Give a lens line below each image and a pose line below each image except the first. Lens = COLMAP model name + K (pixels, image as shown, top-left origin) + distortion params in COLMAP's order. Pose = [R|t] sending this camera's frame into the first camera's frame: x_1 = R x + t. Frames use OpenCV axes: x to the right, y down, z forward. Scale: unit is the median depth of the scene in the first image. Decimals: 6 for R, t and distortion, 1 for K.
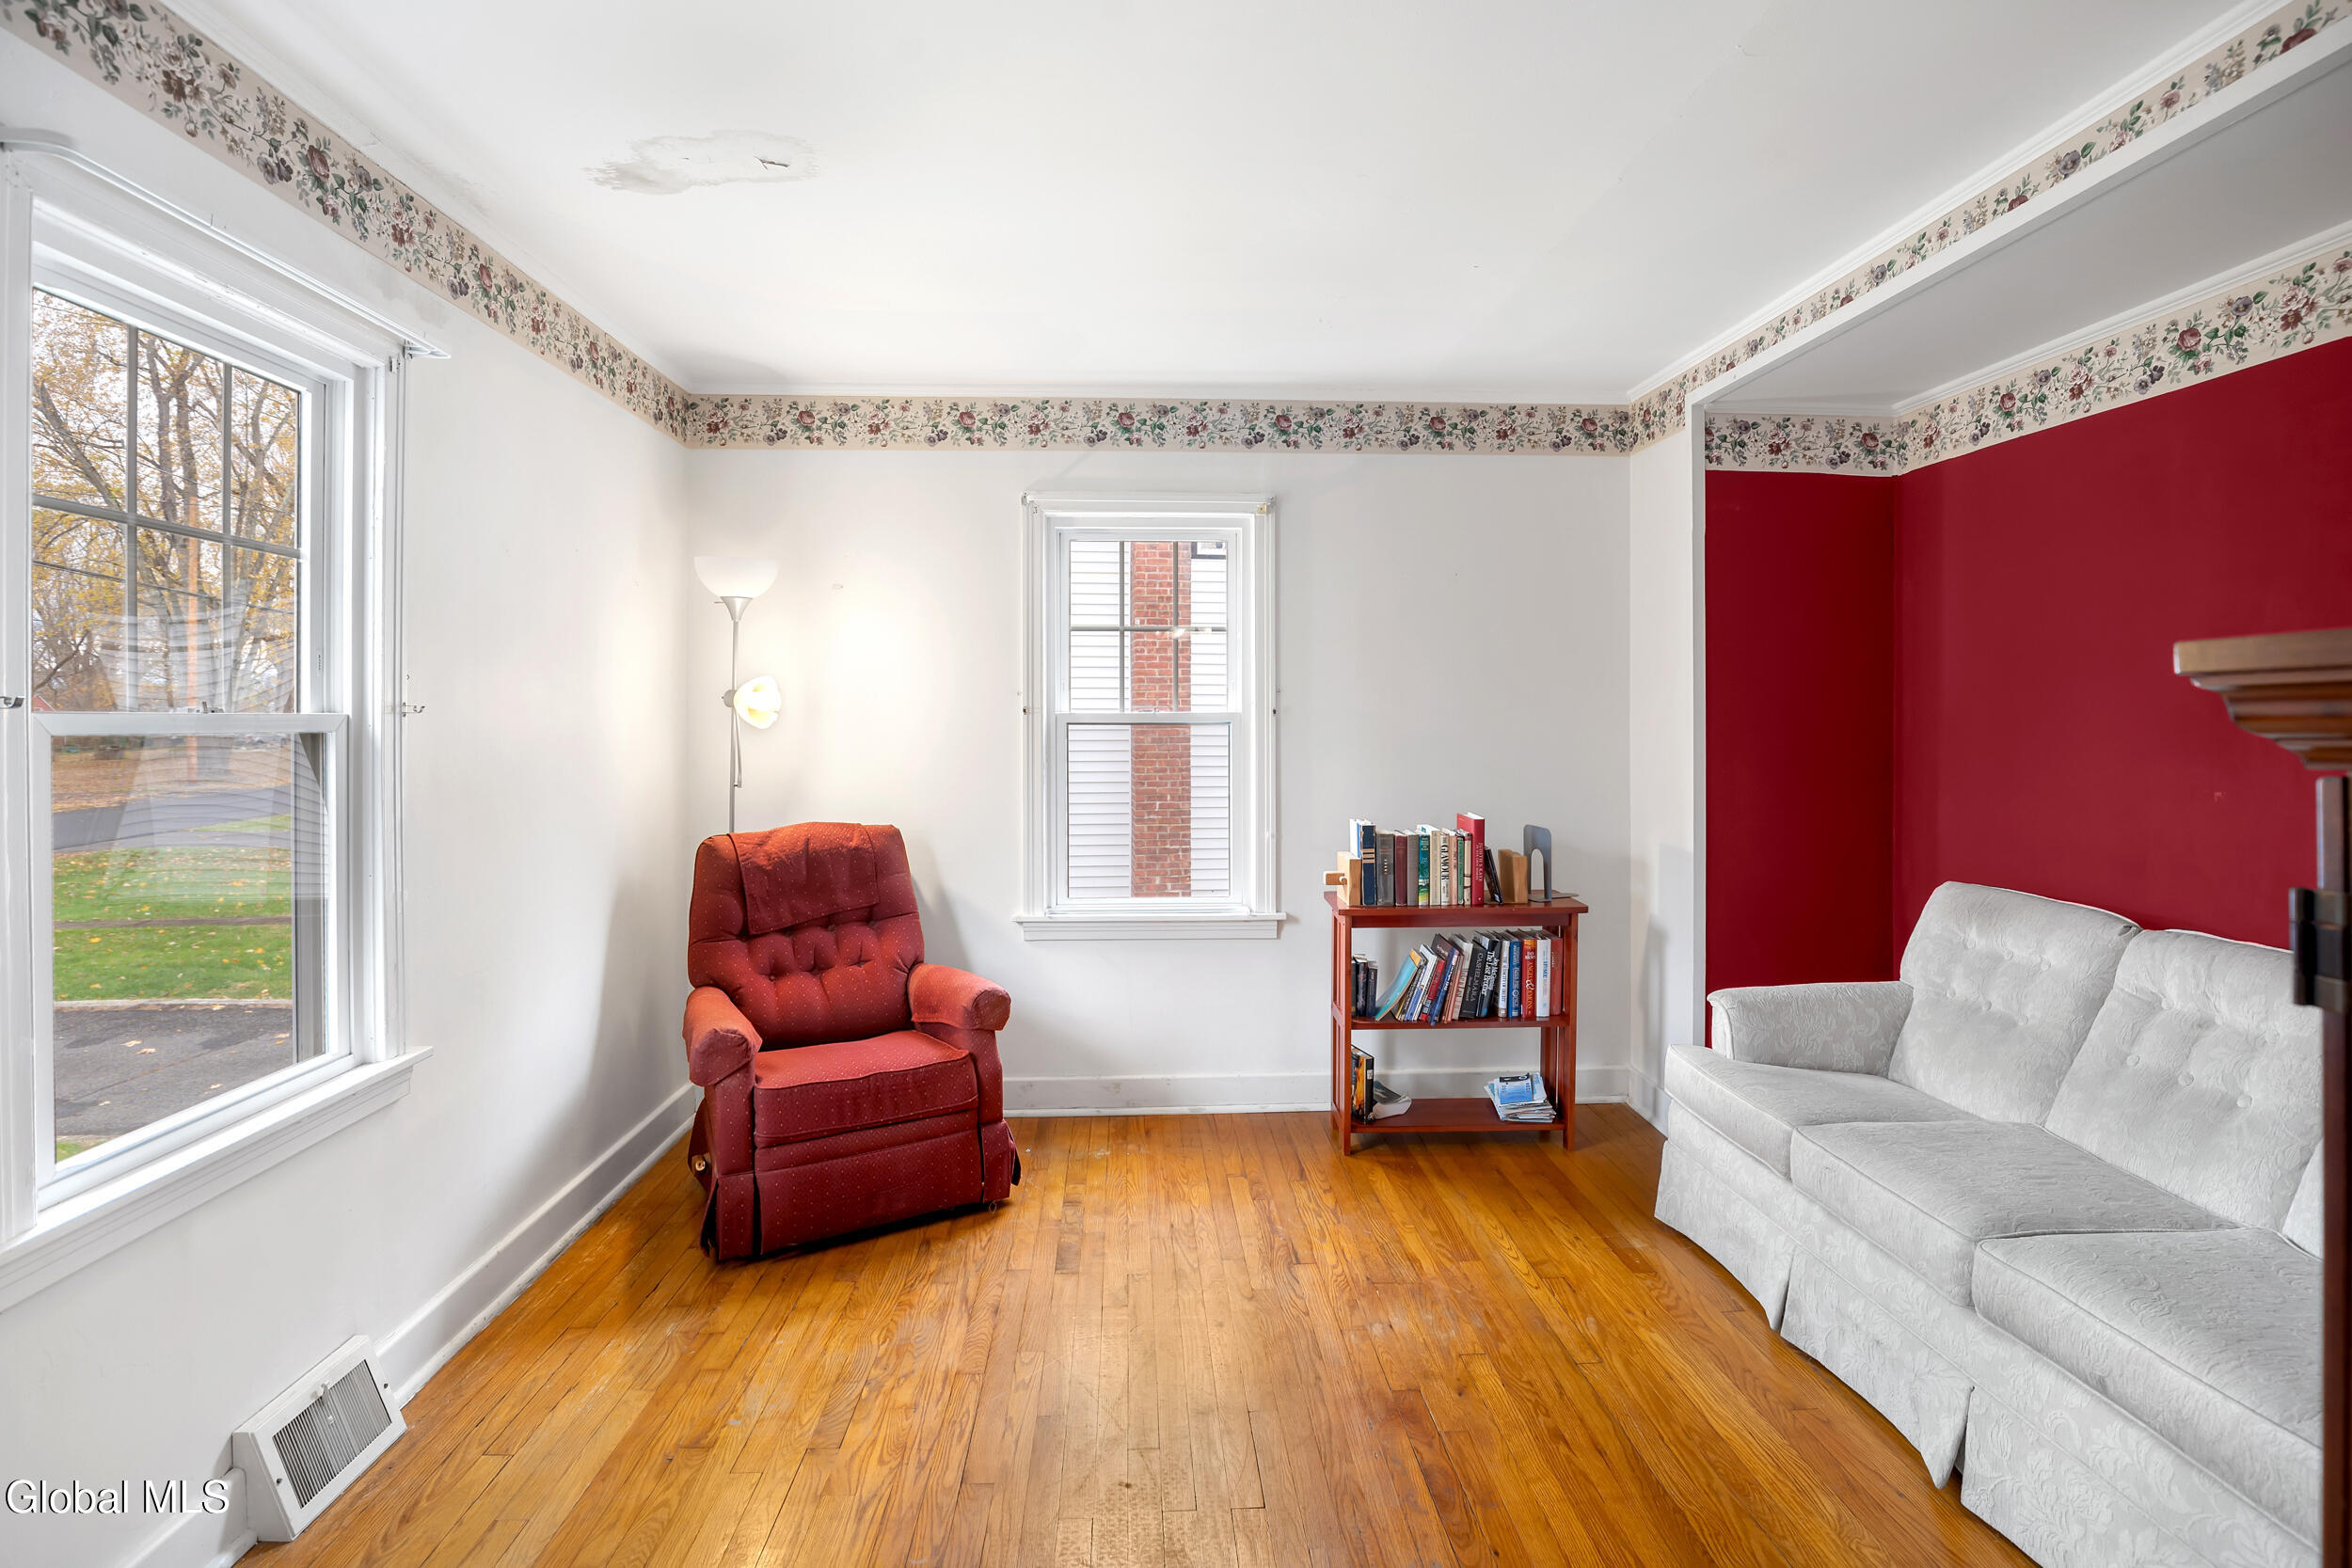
lens RADIAL K [[1146.6, 0, 1180.2], [0, 1146.6, 704.4], [0, 0, 1]] dist [-0.030620, 0.007017]
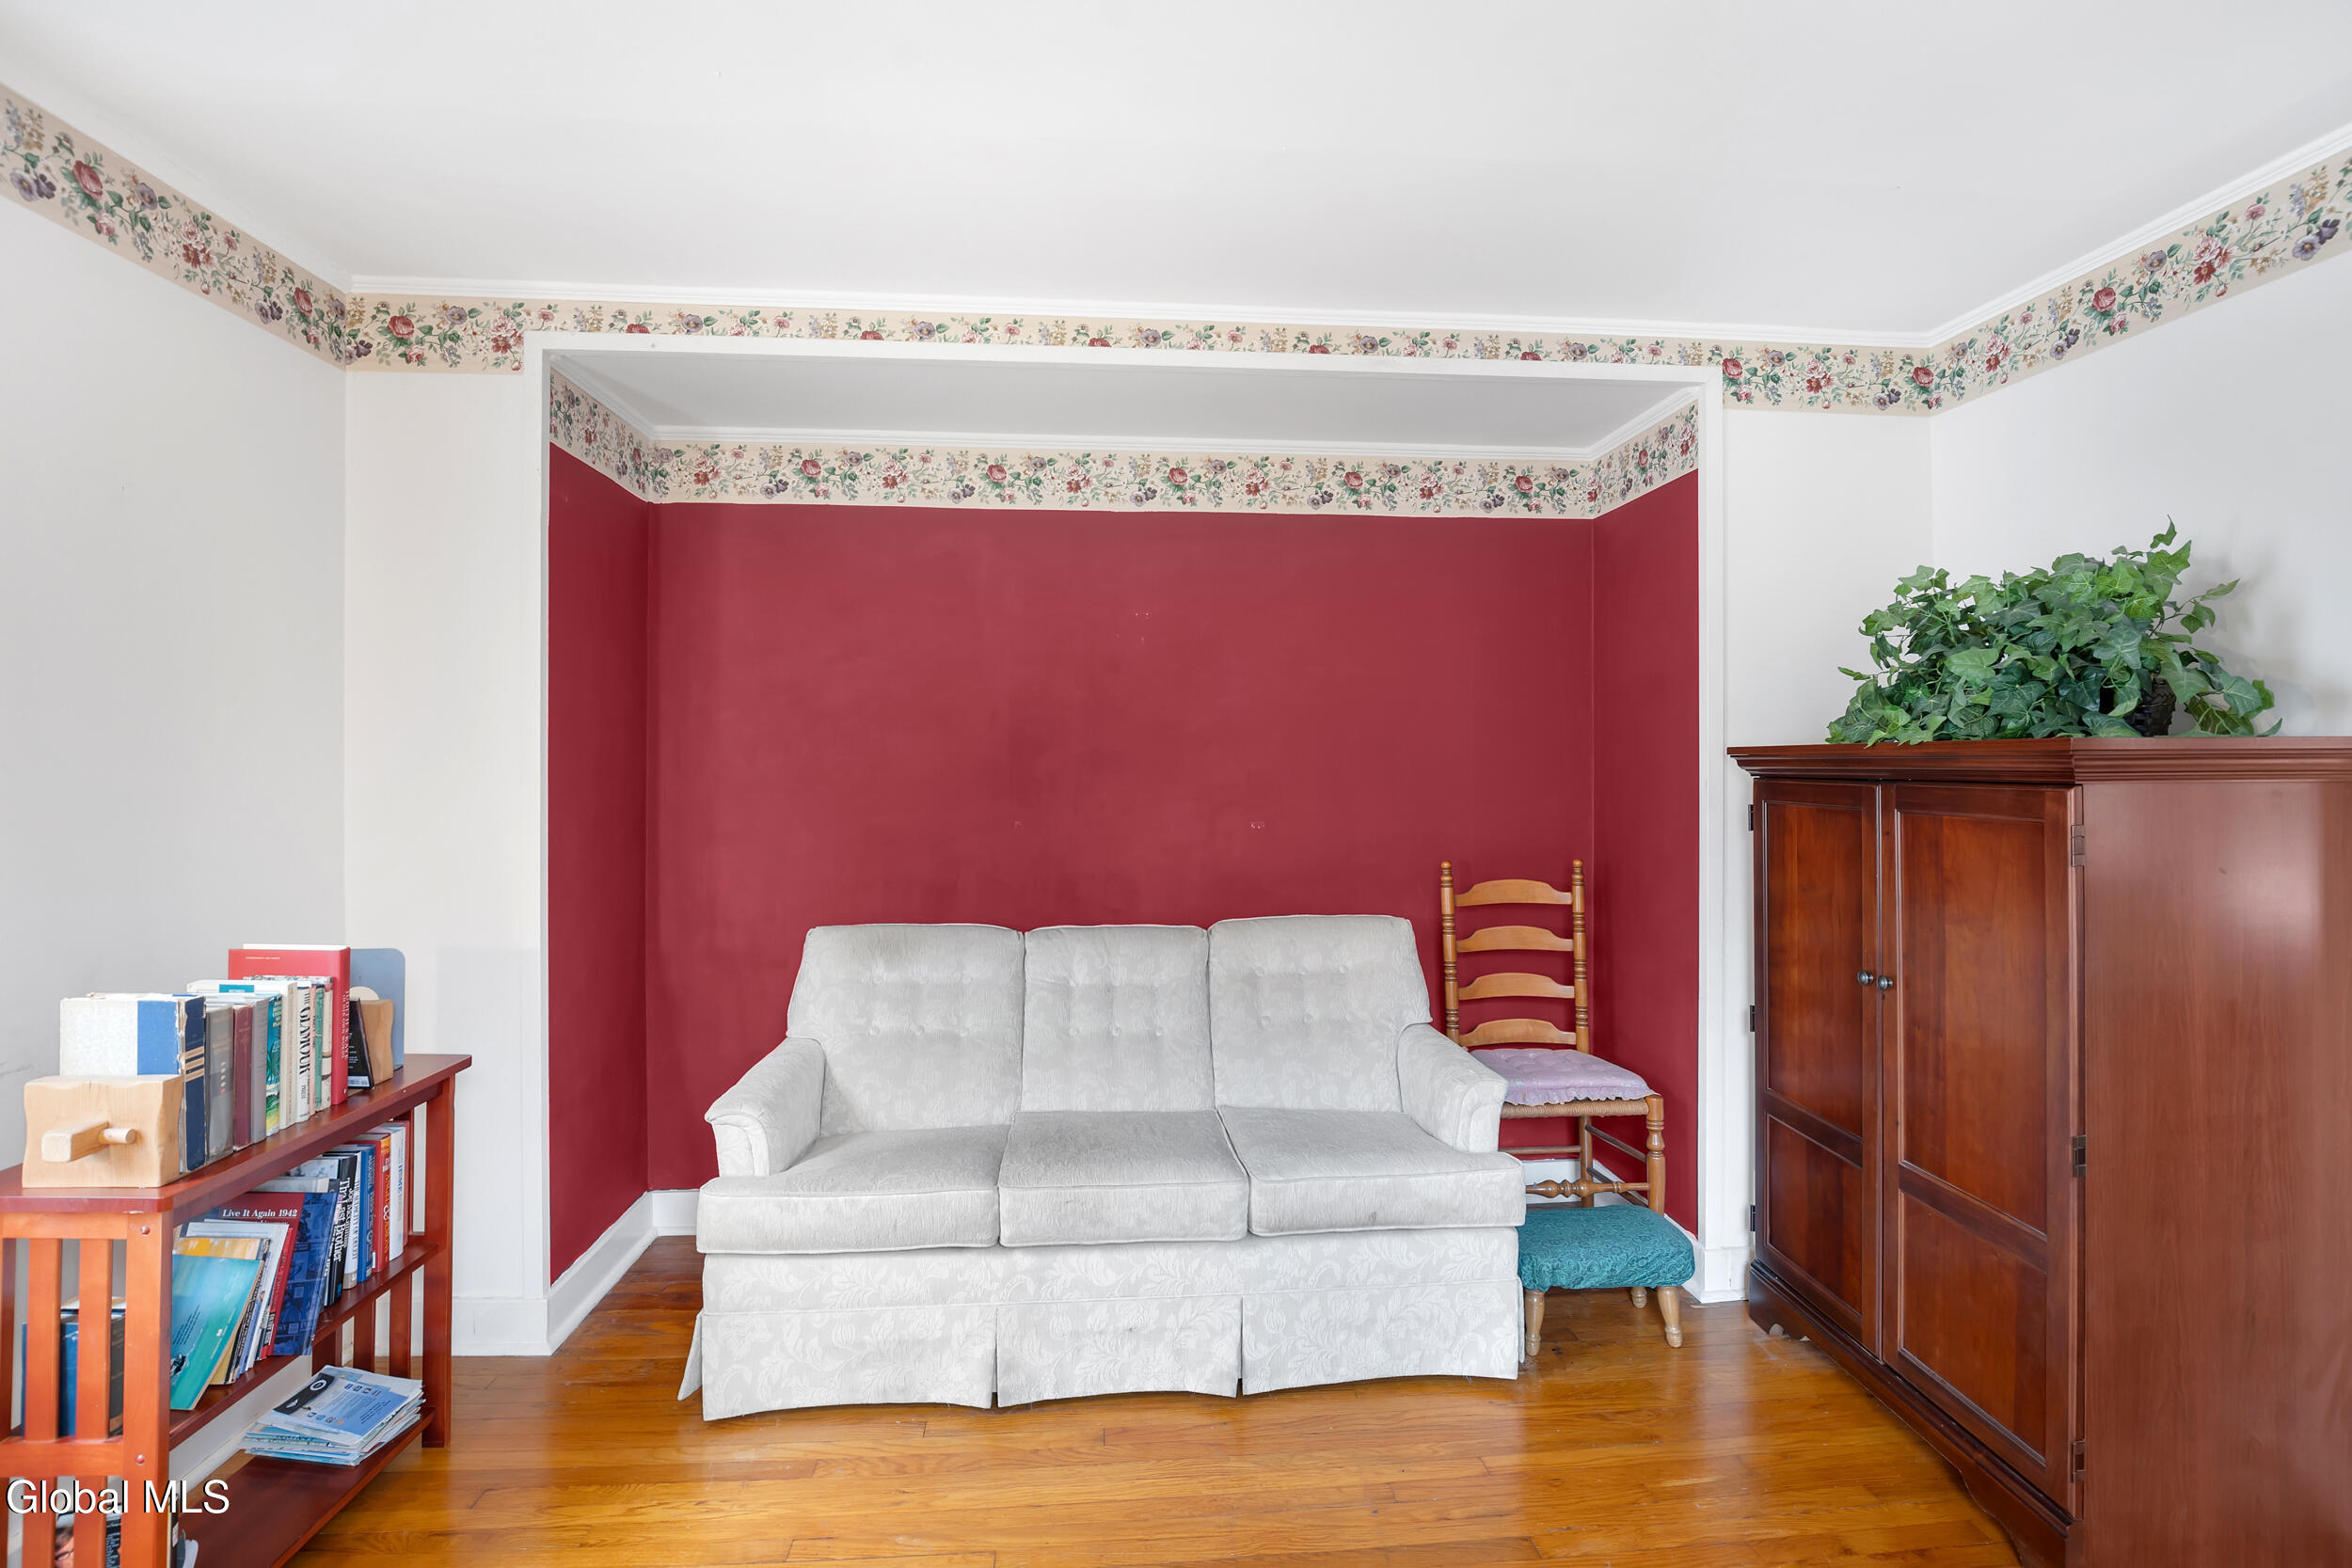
lens RADIAL K [[1157.3, 0, 1202.3], [0, 1157.3, 738.8], [0, 0, 1]] dist [-0.024221, 0.000301]
pose [[-0.052442, 0.020005, 0.998424, -0.324589], [-0.008795, 0.999751, -0.020494, 0.004747], [-0.998585, -0.009856, -0.052253, 0.614129]]
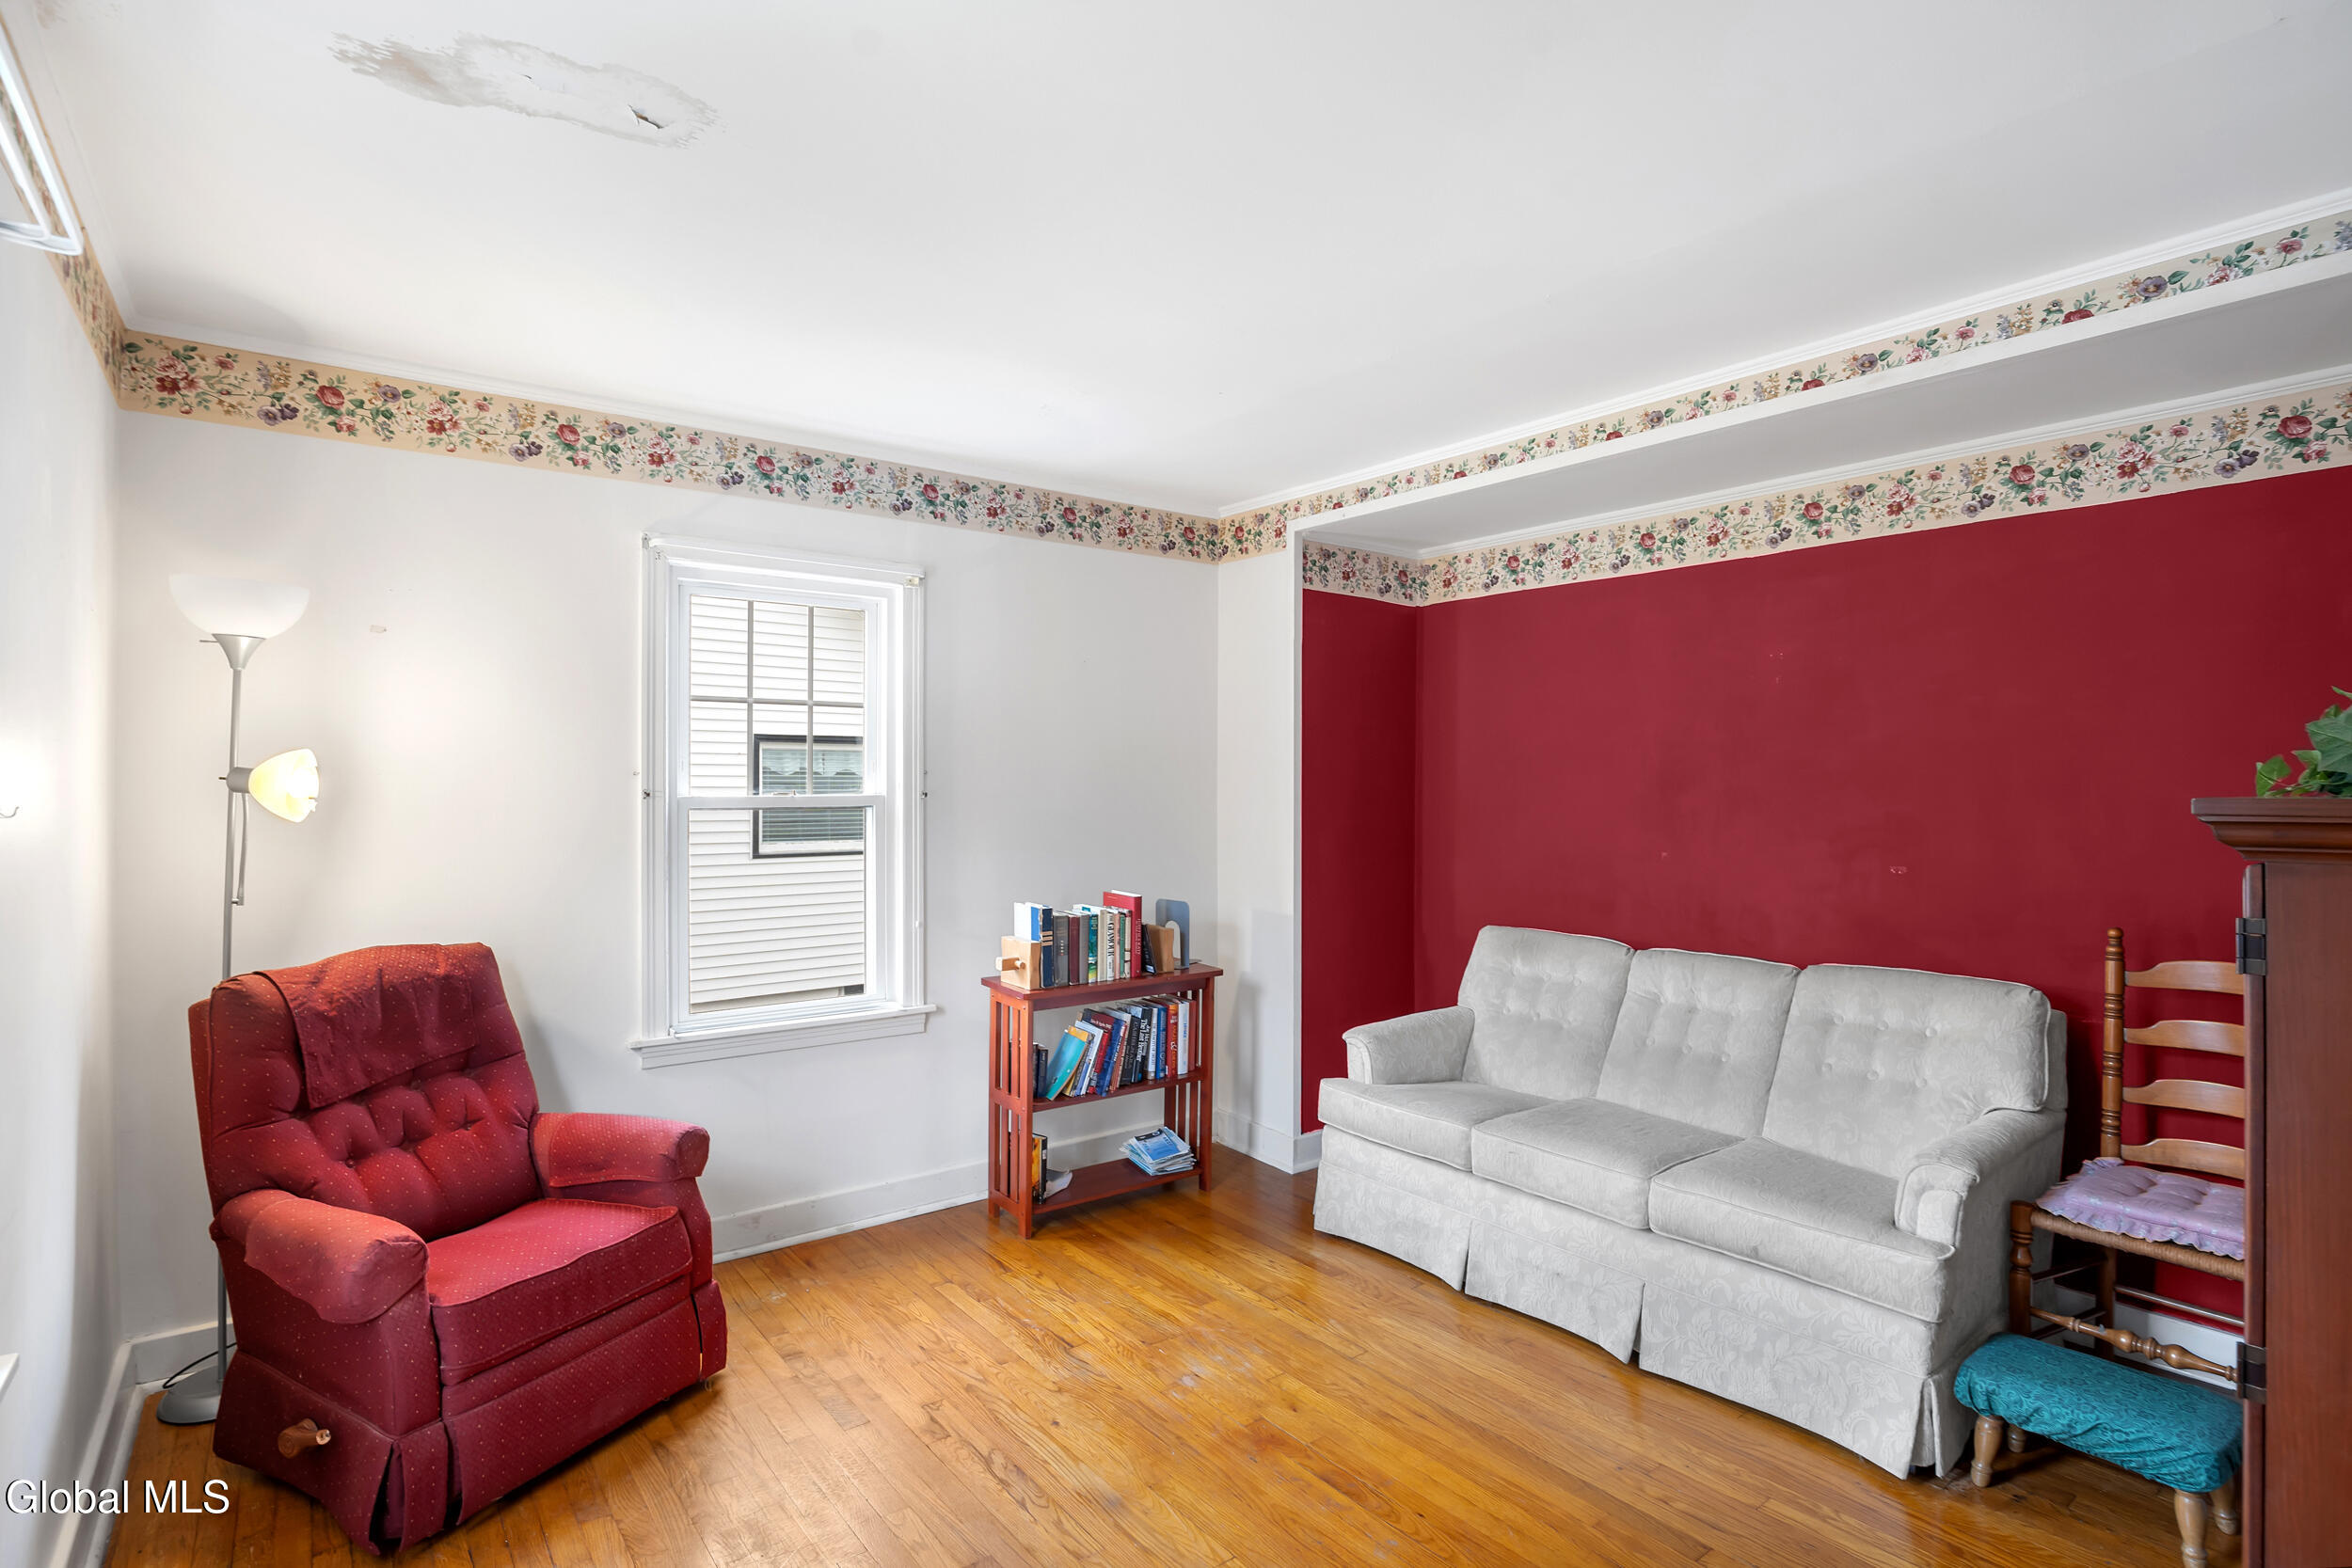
lens RADIAL K [[1186.5, 0, 1207.5], [0, 1186.5, 770.3], [0, 0, 1]] dist [-0.021333, 0.000756]
pose [[0.813066, 0.008427, 0.582110, -0.332172], [-0.008619, 0.999960, -0.002438, -0.014855], [-0.582107, -0.003035, 0.813106, 0.065411]]
